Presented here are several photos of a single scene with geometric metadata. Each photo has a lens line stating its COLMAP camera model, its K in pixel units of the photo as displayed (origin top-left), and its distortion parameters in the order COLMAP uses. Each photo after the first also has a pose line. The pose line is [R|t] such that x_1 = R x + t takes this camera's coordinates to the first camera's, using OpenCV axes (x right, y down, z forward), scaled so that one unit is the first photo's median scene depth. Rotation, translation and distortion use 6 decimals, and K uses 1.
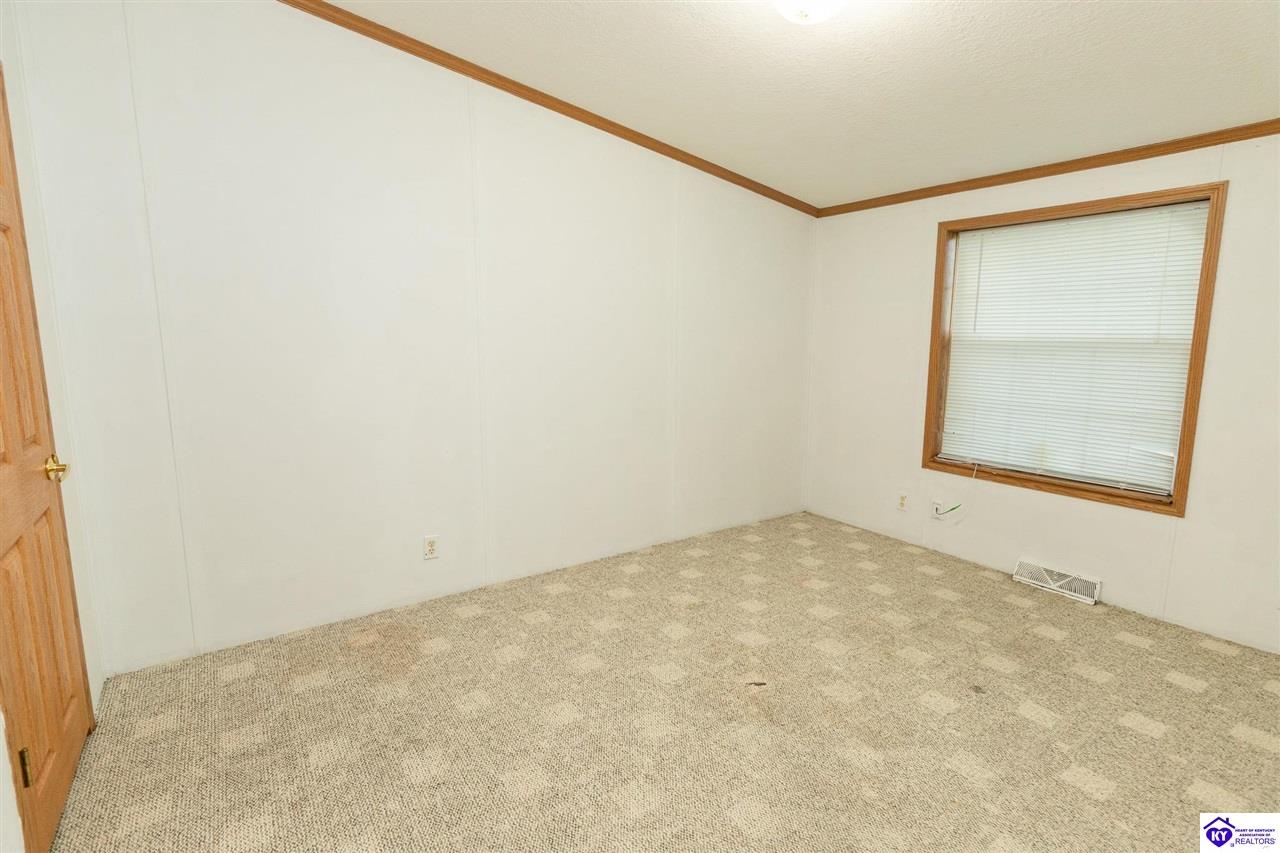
lens RADIAL K [[622.4, 0, 637.1], [0, 622.4, 421.3], [0, 0, 1]] dist [0.000332, -0.000029]
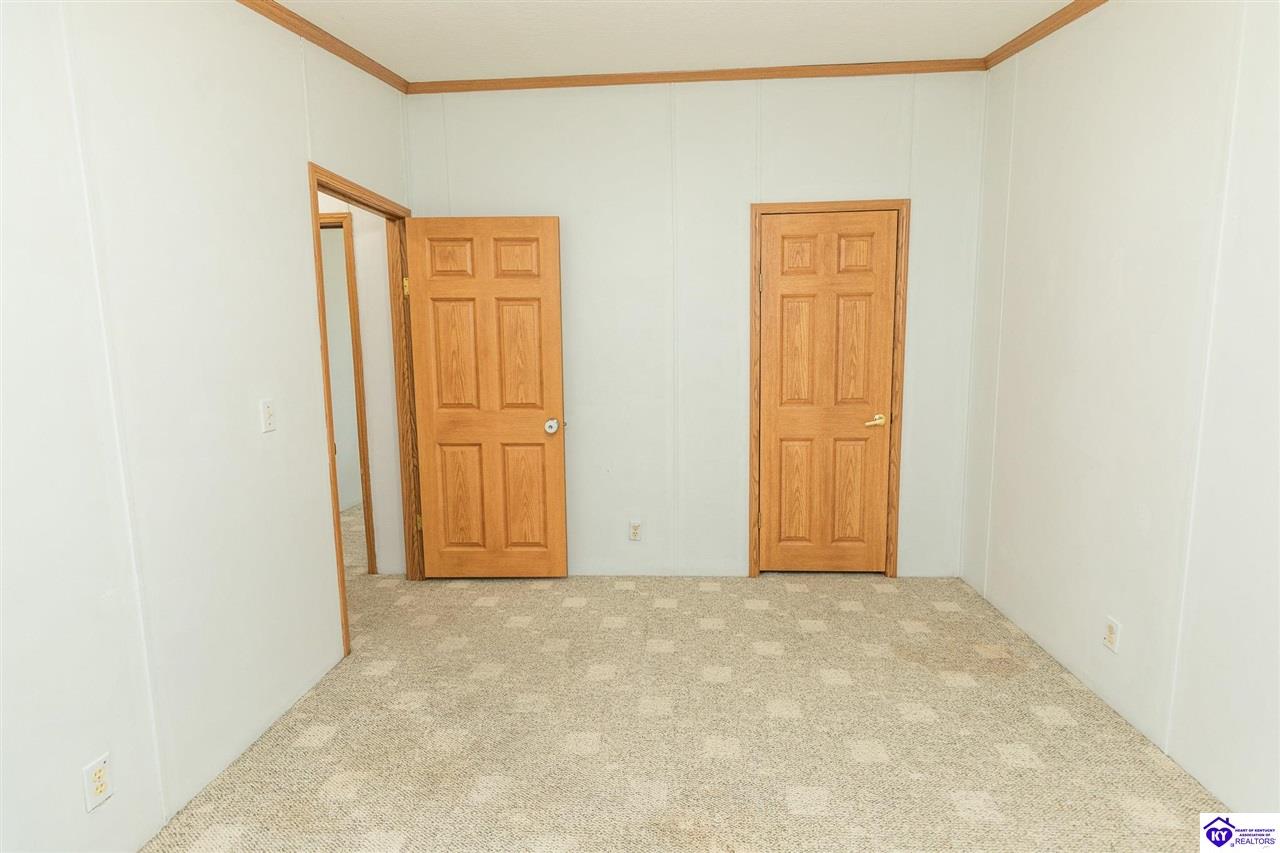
lens RADIAL K [[622.4, 0, 637.1], [0, 622.4, 421.3], [0, 0, 1]] dist [0.000332, -0.000029]
pose [[-0.625876, 0.101478, -0.773293, 0.704478], [-0.103169, 0.972014, 0.211057, -0.173310], [0.773069, 0.211875, -0.597891, 1.185985]]
